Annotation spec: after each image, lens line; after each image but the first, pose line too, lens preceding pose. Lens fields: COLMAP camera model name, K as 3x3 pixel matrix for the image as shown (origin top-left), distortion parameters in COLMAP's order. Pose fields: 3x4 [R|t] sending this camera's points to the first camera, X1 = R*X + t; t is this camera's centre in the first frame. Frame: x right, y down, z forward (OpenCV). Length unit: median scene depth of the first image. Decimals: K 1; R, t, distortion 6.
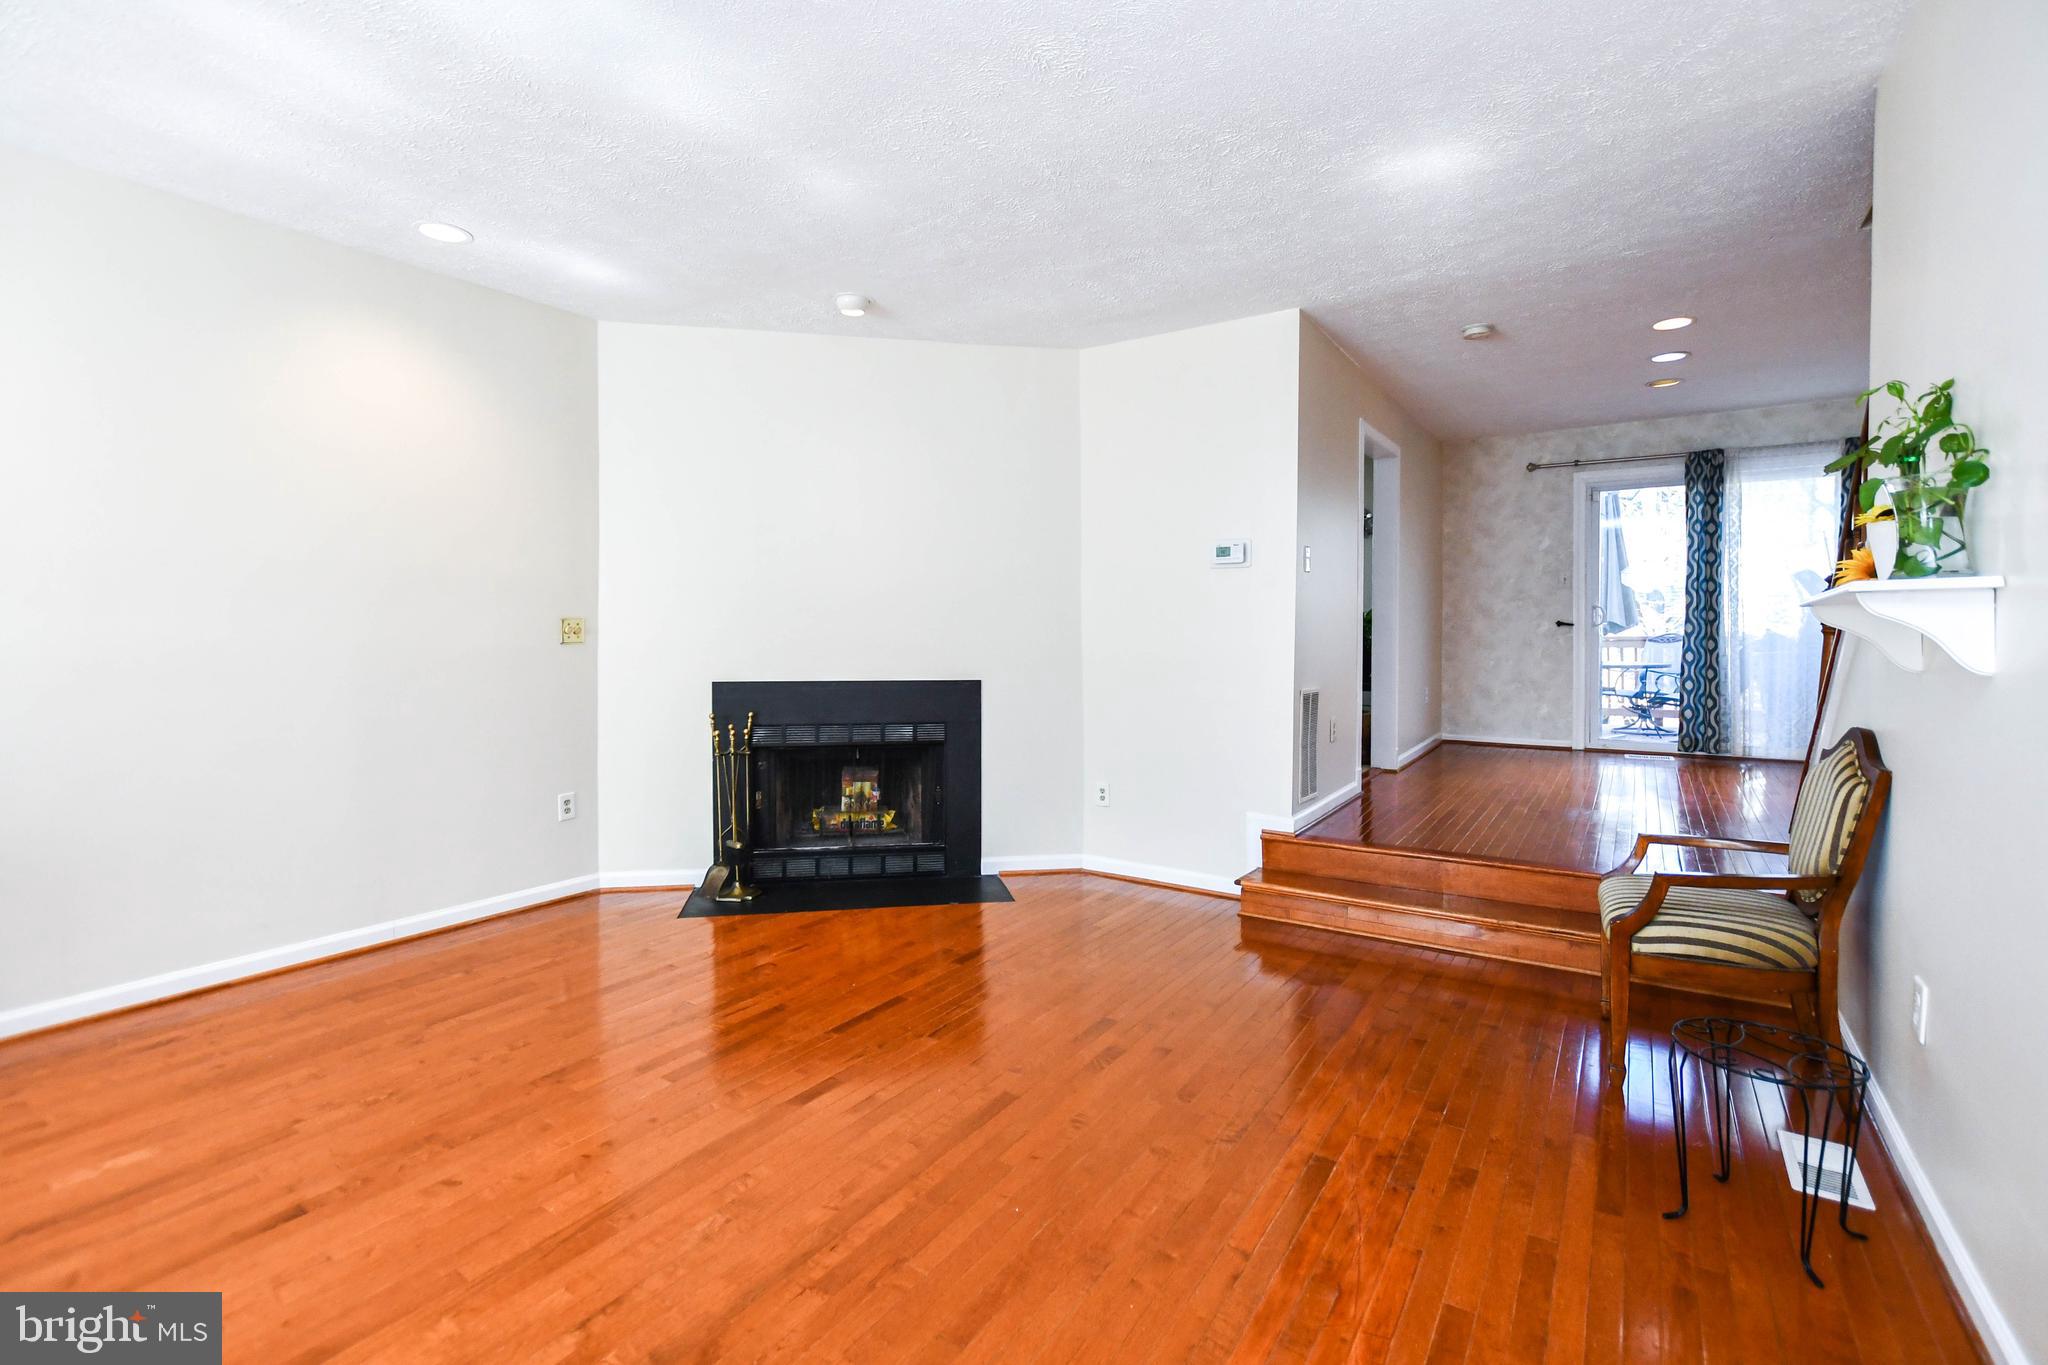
lens RADIAL K [[915.8, 0, 1020.6], [0, 915.8, 651.4], [0, 0, 1]] dist [-0.004584, -0.000311]
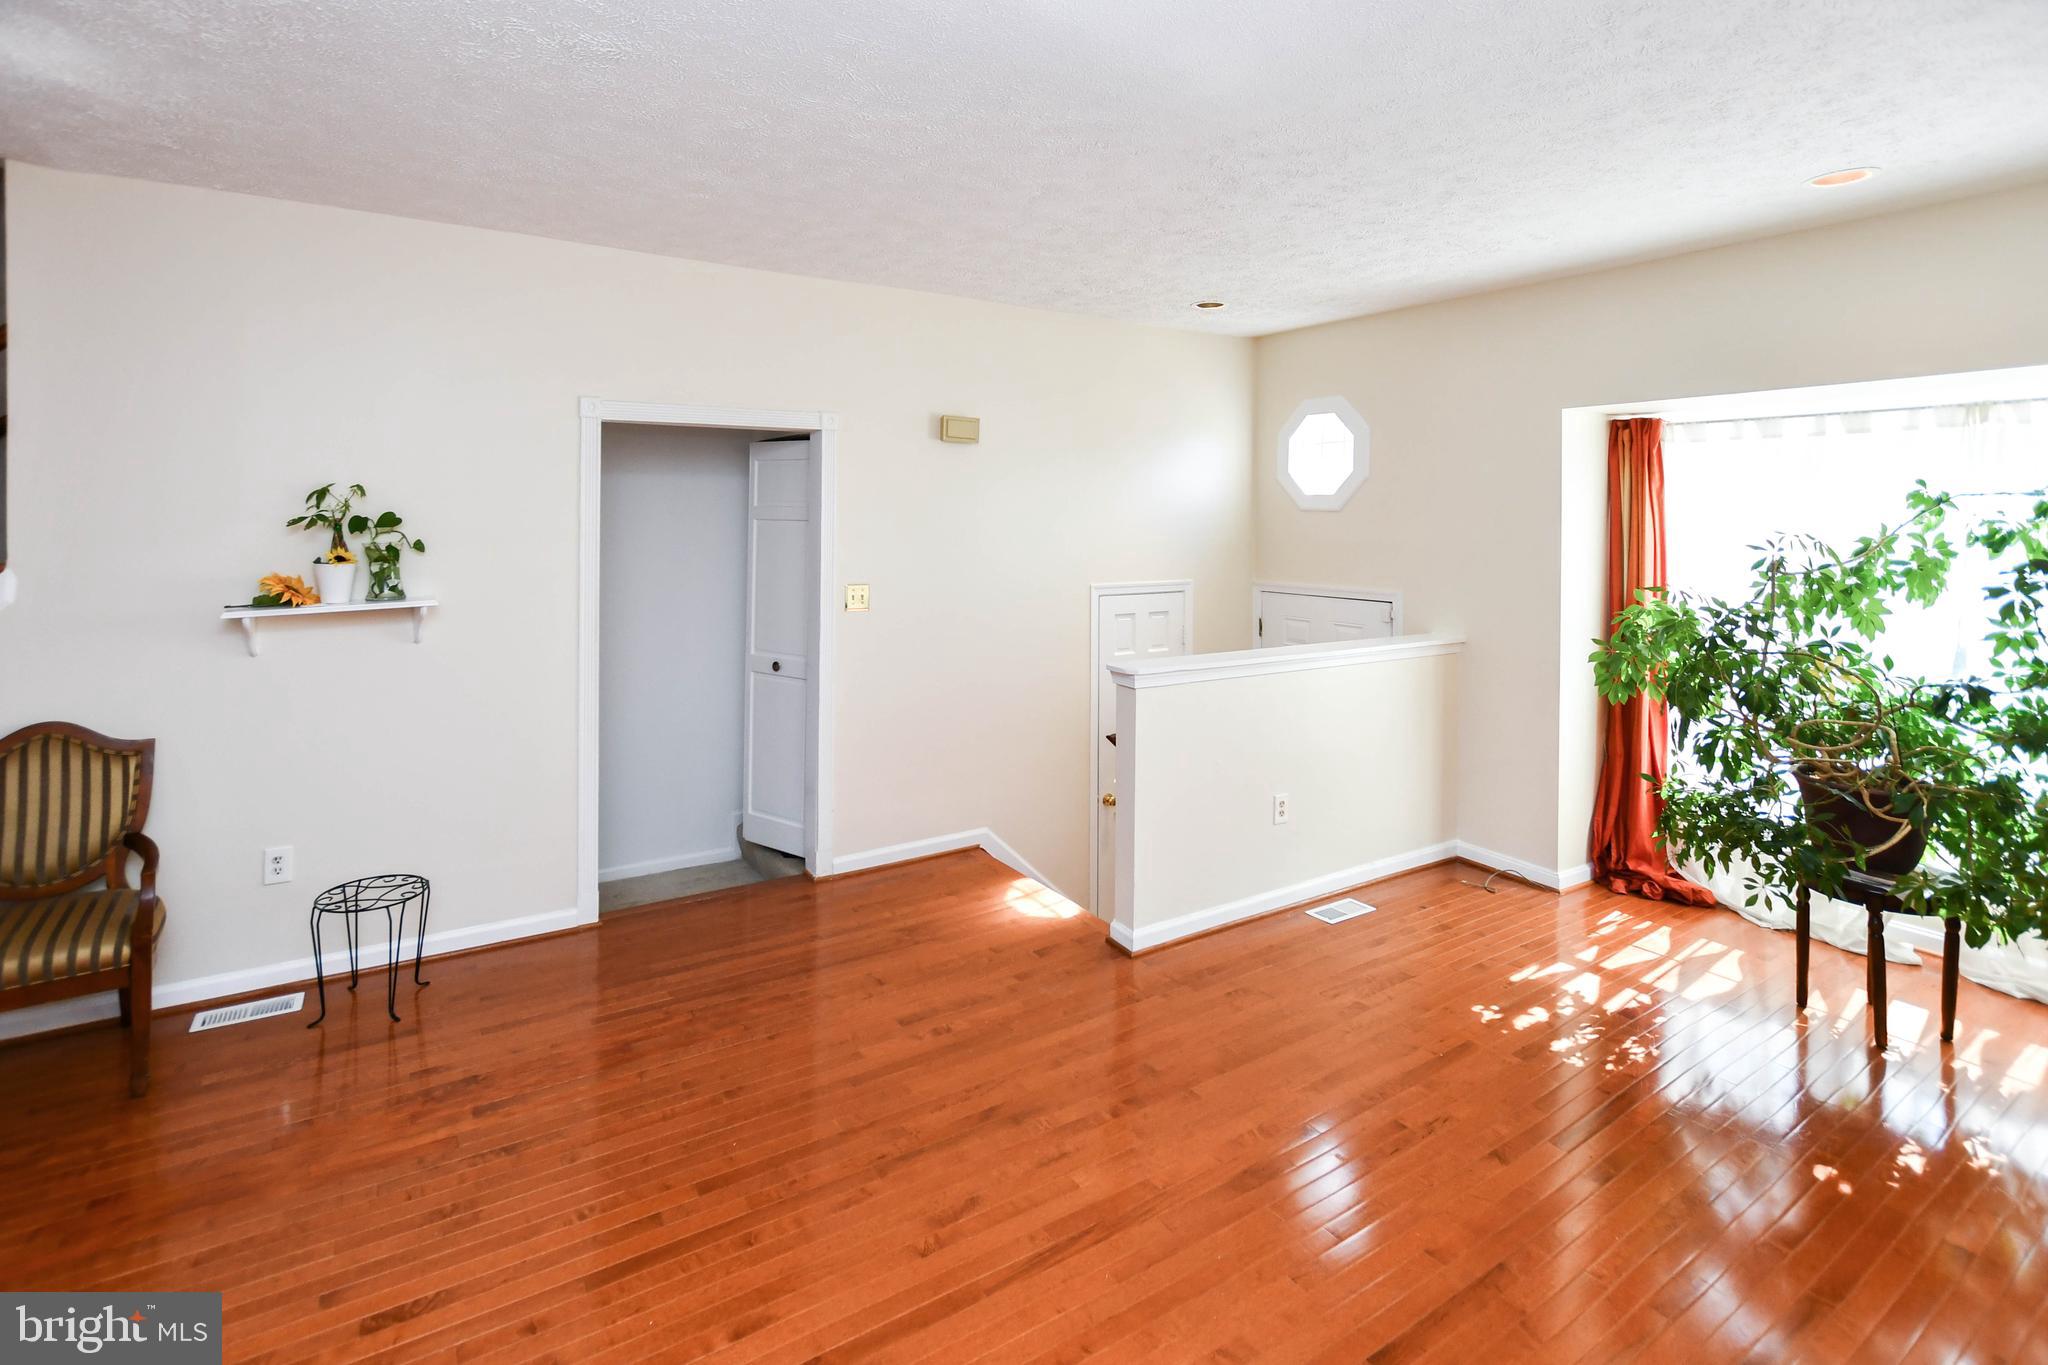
lens RADIAL K [[966.6, 0, 1016.5], [0, 966.6, 519.8], [0, 0, 1]] dist [-0.004384, 0.000679]
pose [[-0.919466, -0.007825, 0.393092, -0.391585], [0.002104, 0.999690, 0.024824, -0.115467], [-0.393165, 0.023652, -0.919164, 0.938106]]
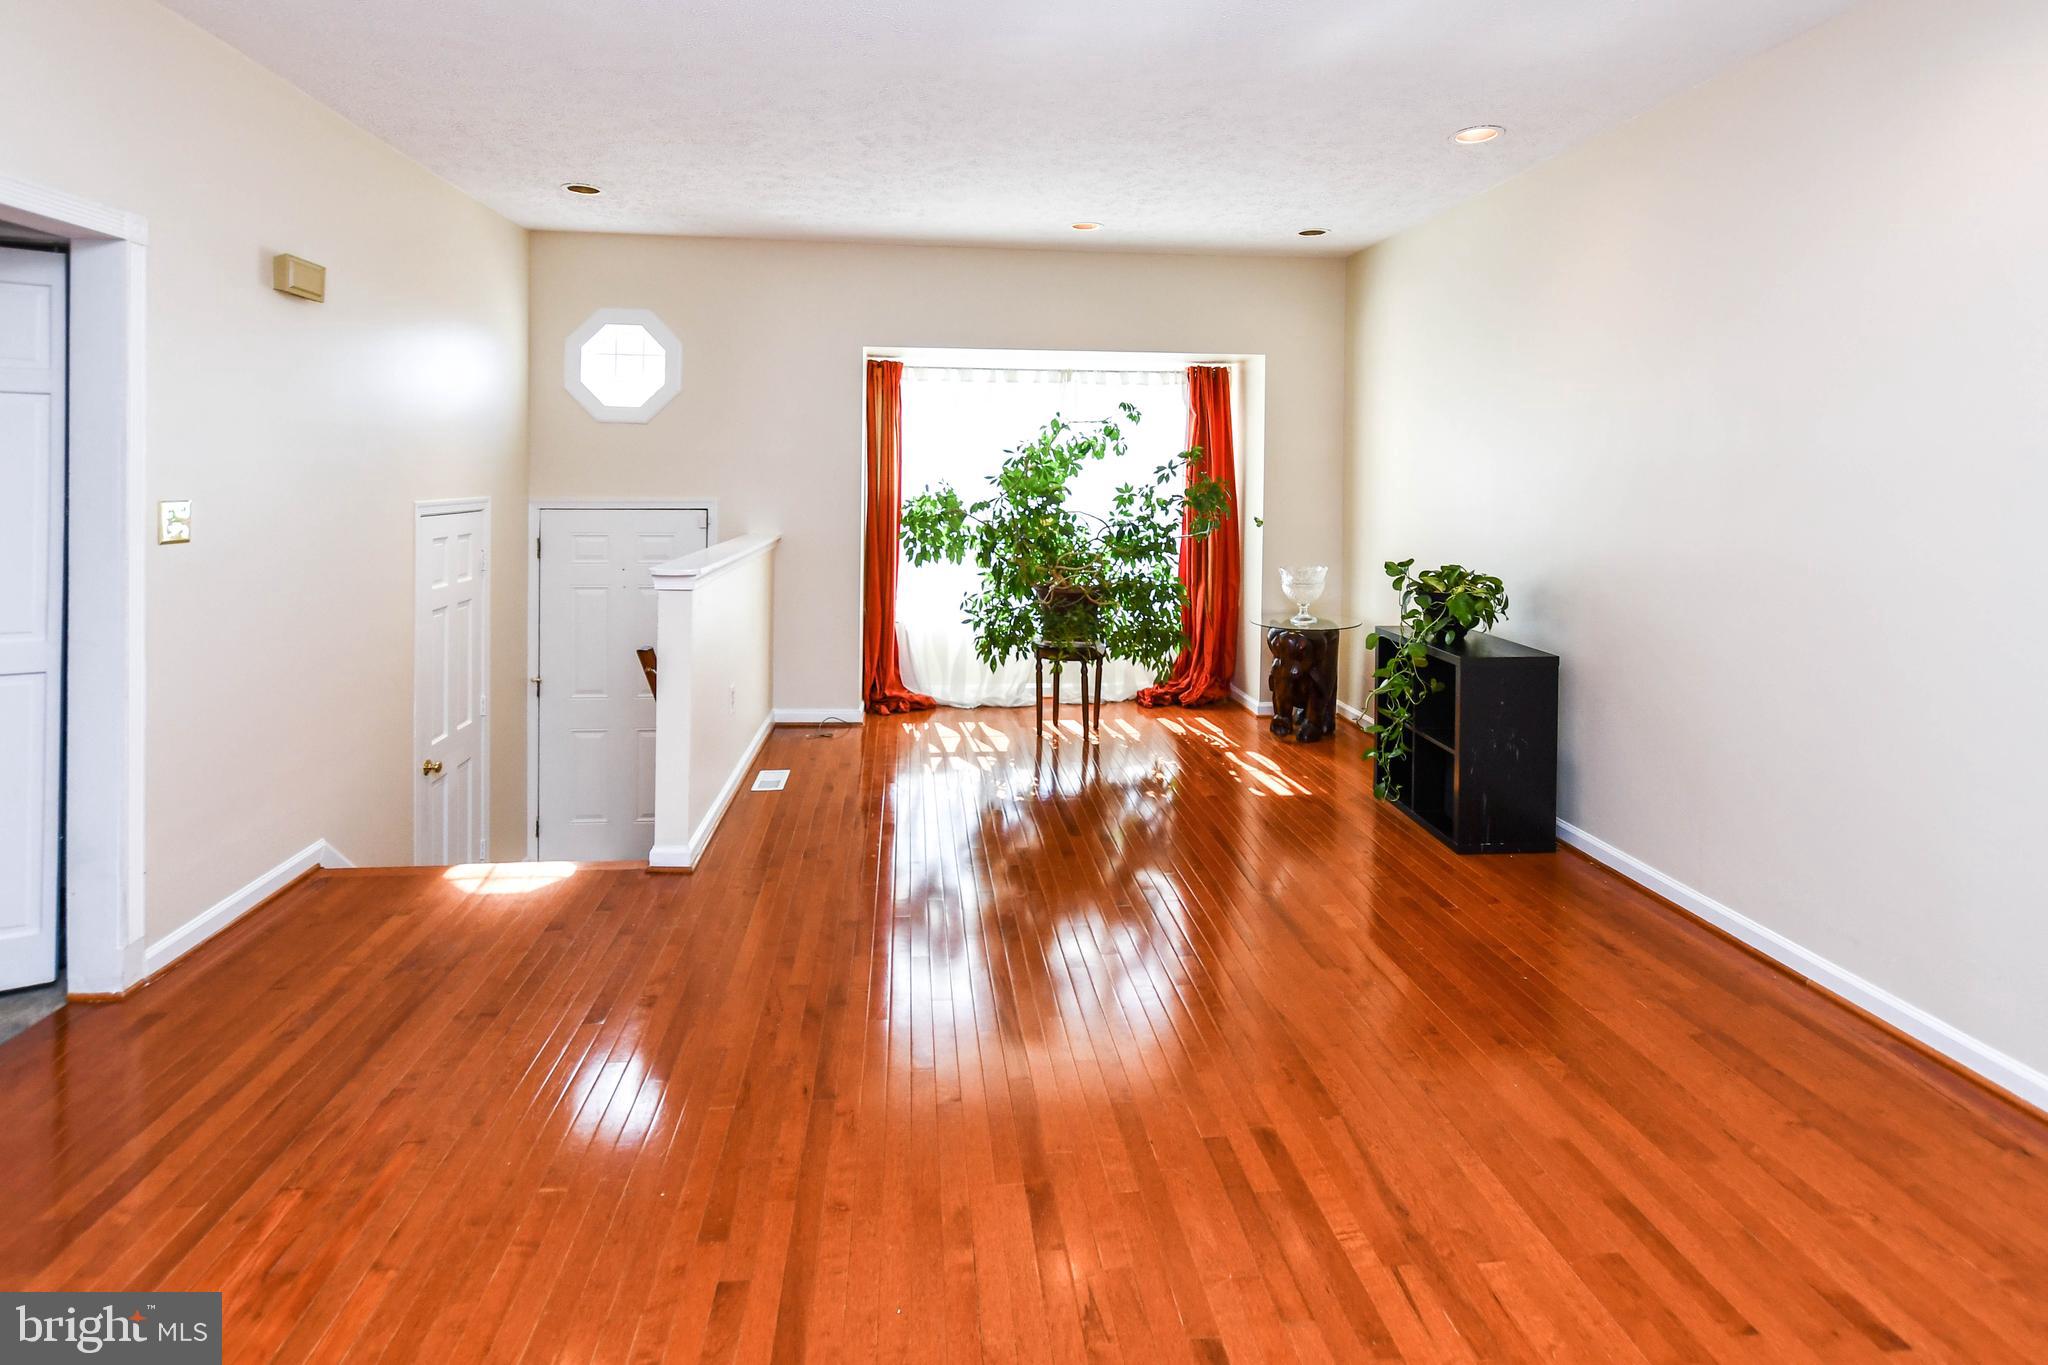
lens RADIAL K [[960.2, 0, 1018.5], [0, 960.2, 487.7], [0, 0, 1]] dist [-0.018692, 0.008092]
pose [[-0.763739, 0.002298, -0.645521, 0.157368], [-0.024350, 0.999179, 0.032366, -0.062812], [0.645065, 0.040438, -0.763057, 0.899801]]
